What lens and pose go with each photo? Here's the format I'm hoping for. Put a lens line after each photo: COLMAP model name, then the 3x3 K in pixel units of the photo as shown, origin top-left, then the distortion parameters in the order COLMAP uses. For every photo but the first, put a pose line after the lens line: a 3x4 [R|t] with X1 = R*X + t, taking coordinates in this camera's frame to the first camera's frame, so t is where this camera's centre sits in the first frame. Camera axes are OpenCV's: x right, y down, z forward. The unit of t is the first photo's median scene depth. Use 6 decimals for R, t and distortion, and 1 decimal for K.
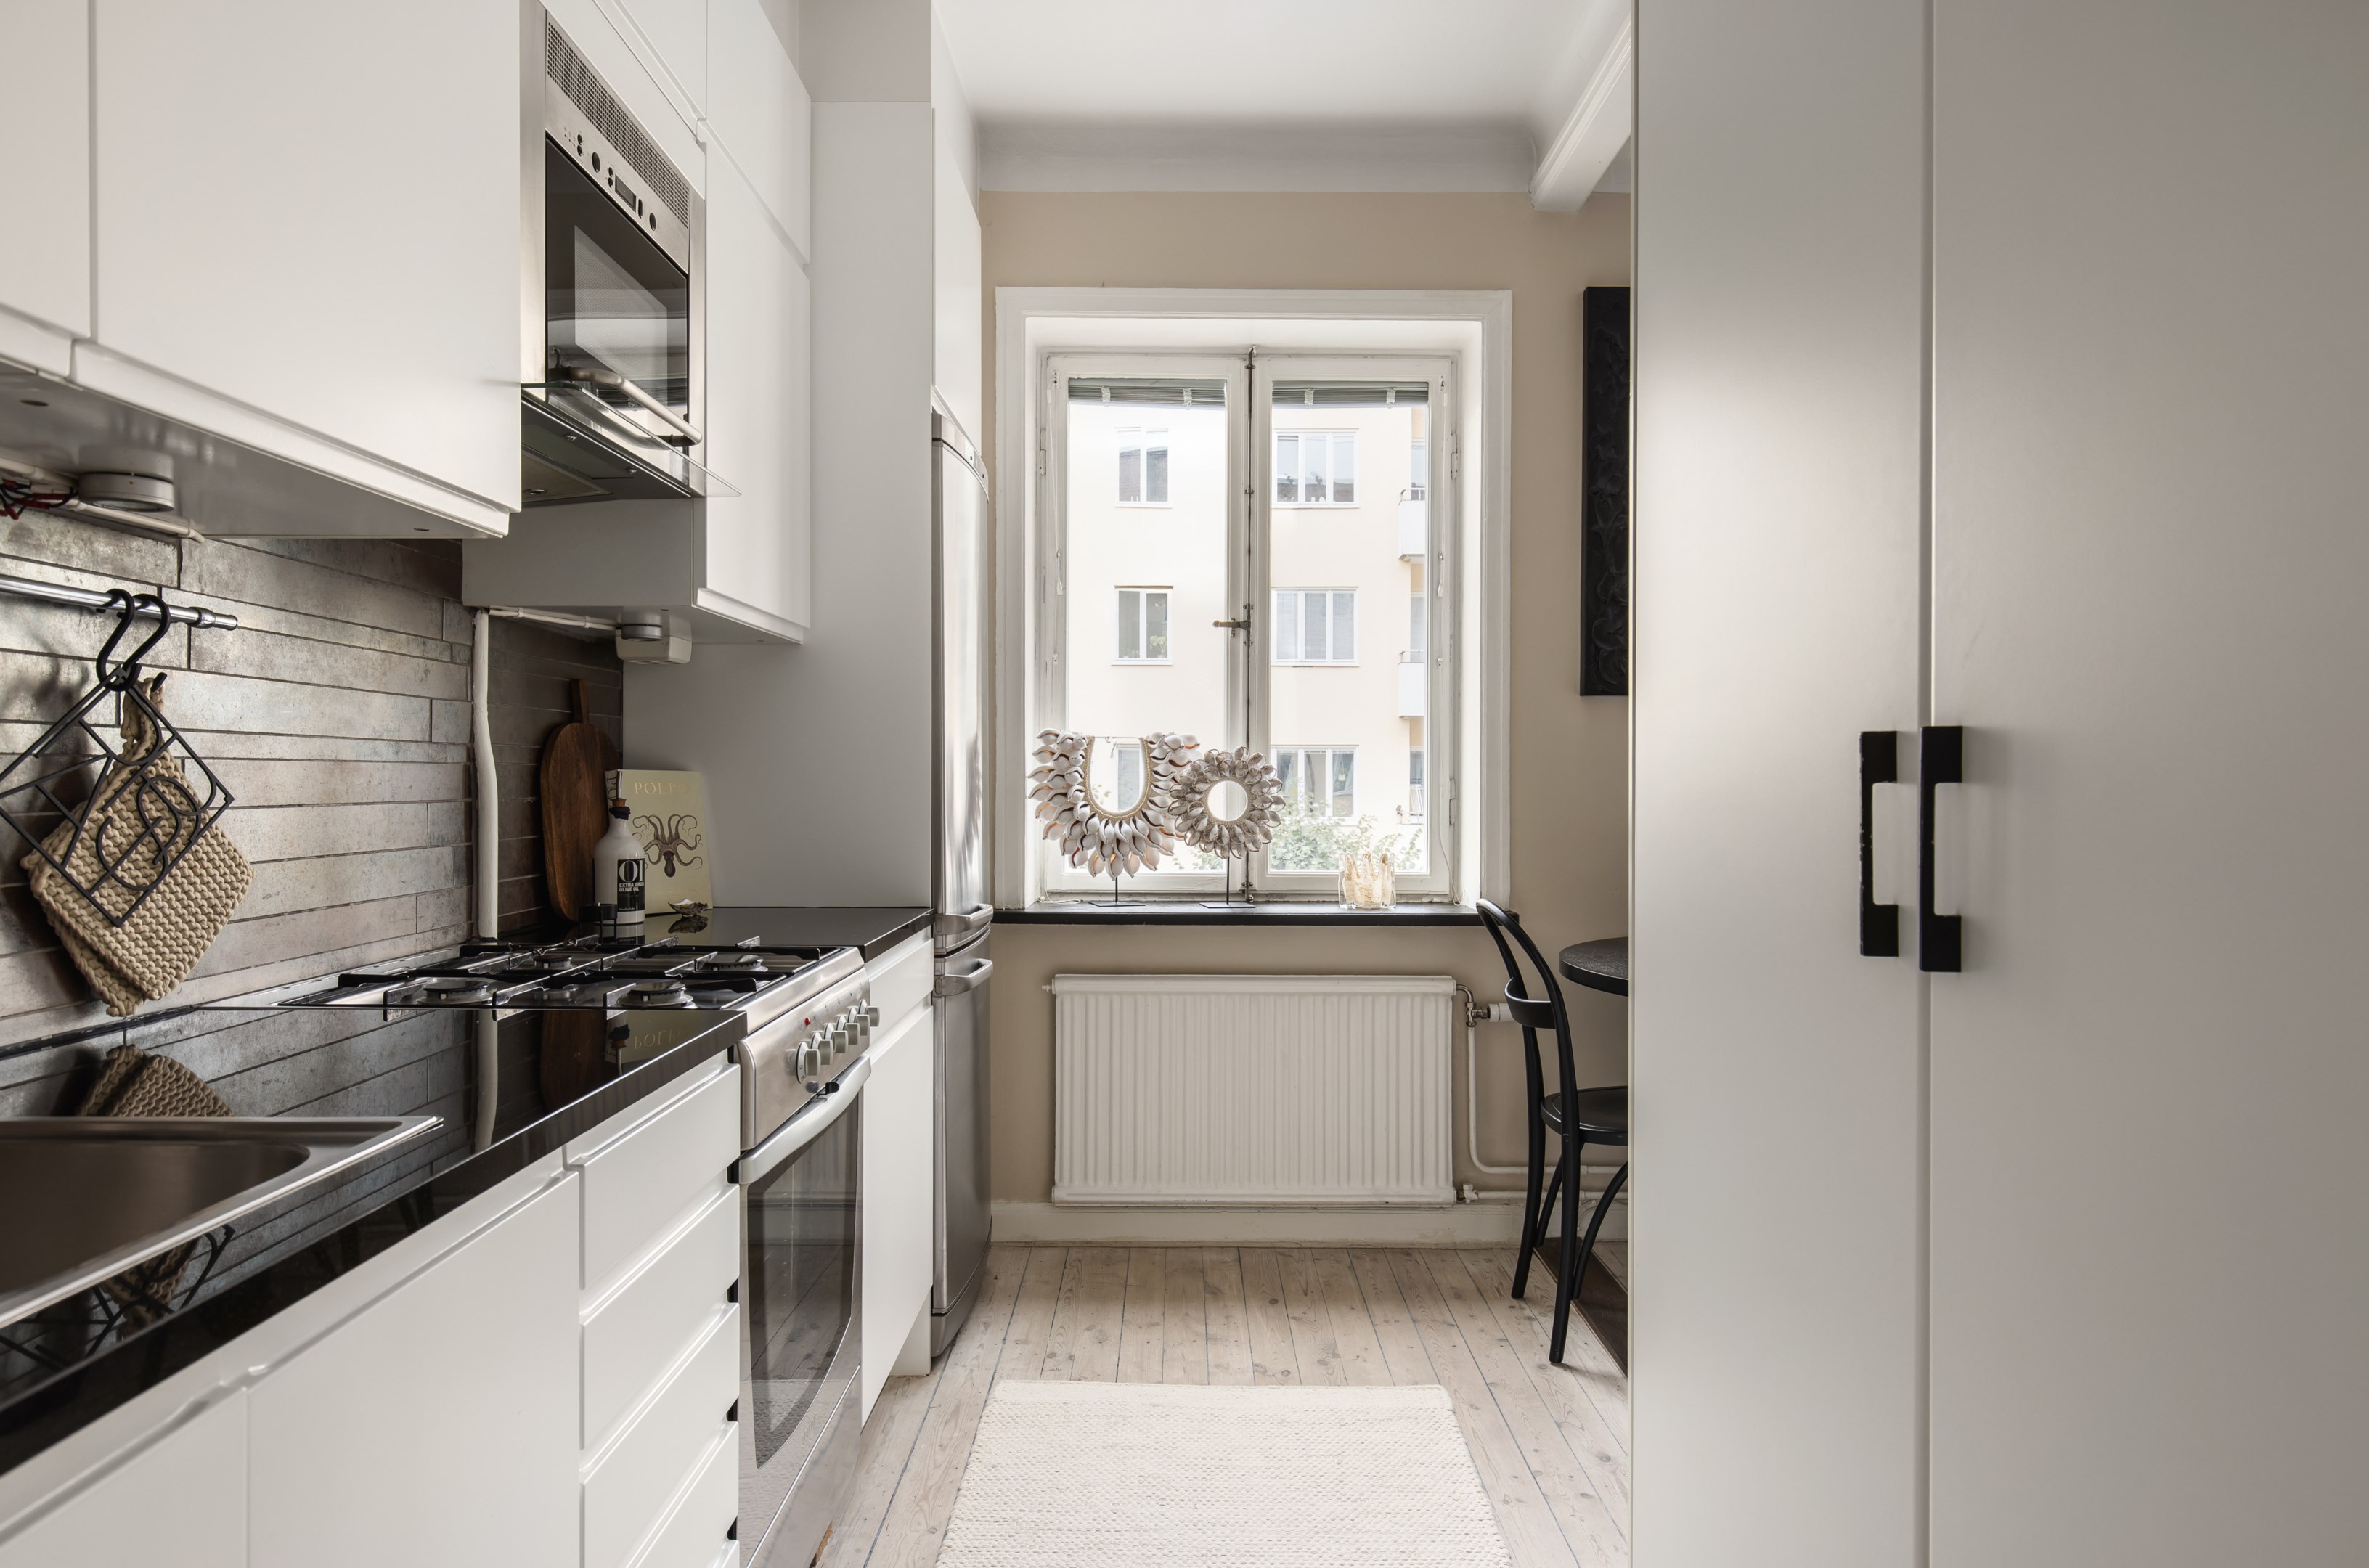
lens RADIAL K [[1403.6, 0, 1183.5], [0, 1403.6, 775.4], [0, 0, 1]] dist [-0.001697, -0.004797]
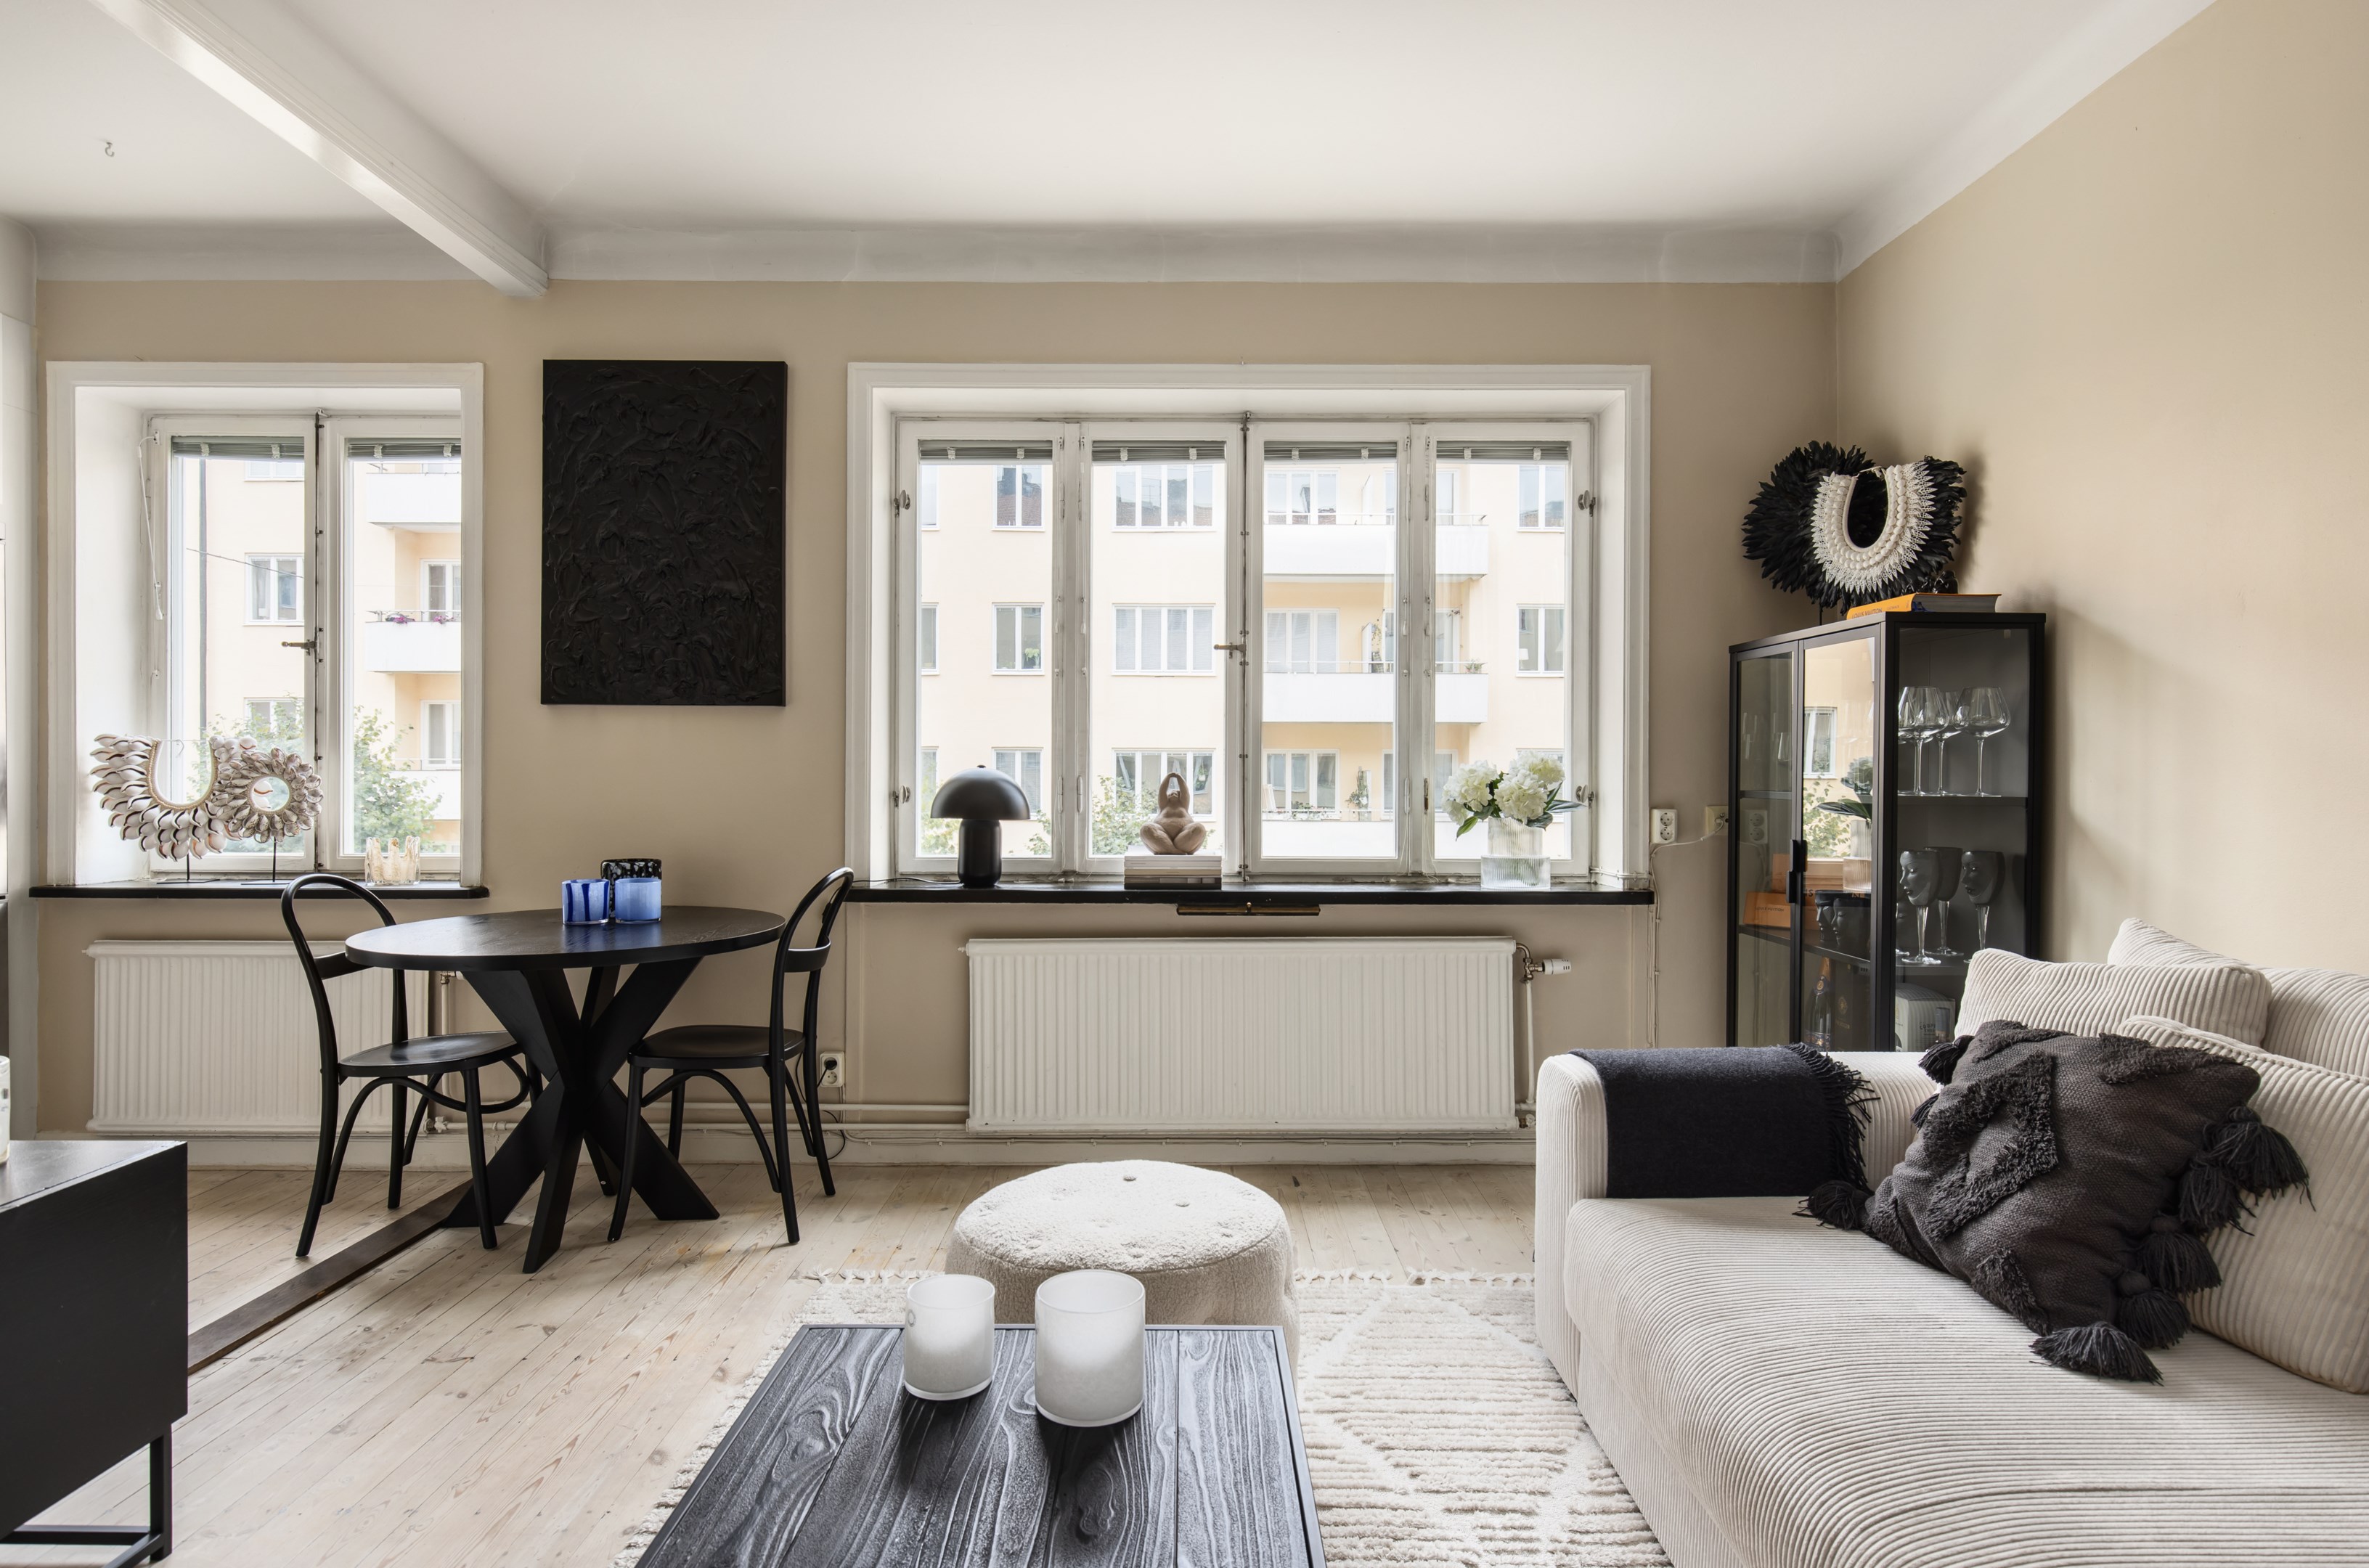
lens RADIAL K [[1182.8, 0, 1182.7], [0, 1182.8, 787.6], [0, 0, 1]] dist [0.000018, -0.000029]
pose [[0.999984, -0.001706, -0.005373, 0.805295], [0.001764, 0.999941, 0.010745, 0.003398], [0.005354, -0.010754, 0.999928, 0.007673]]
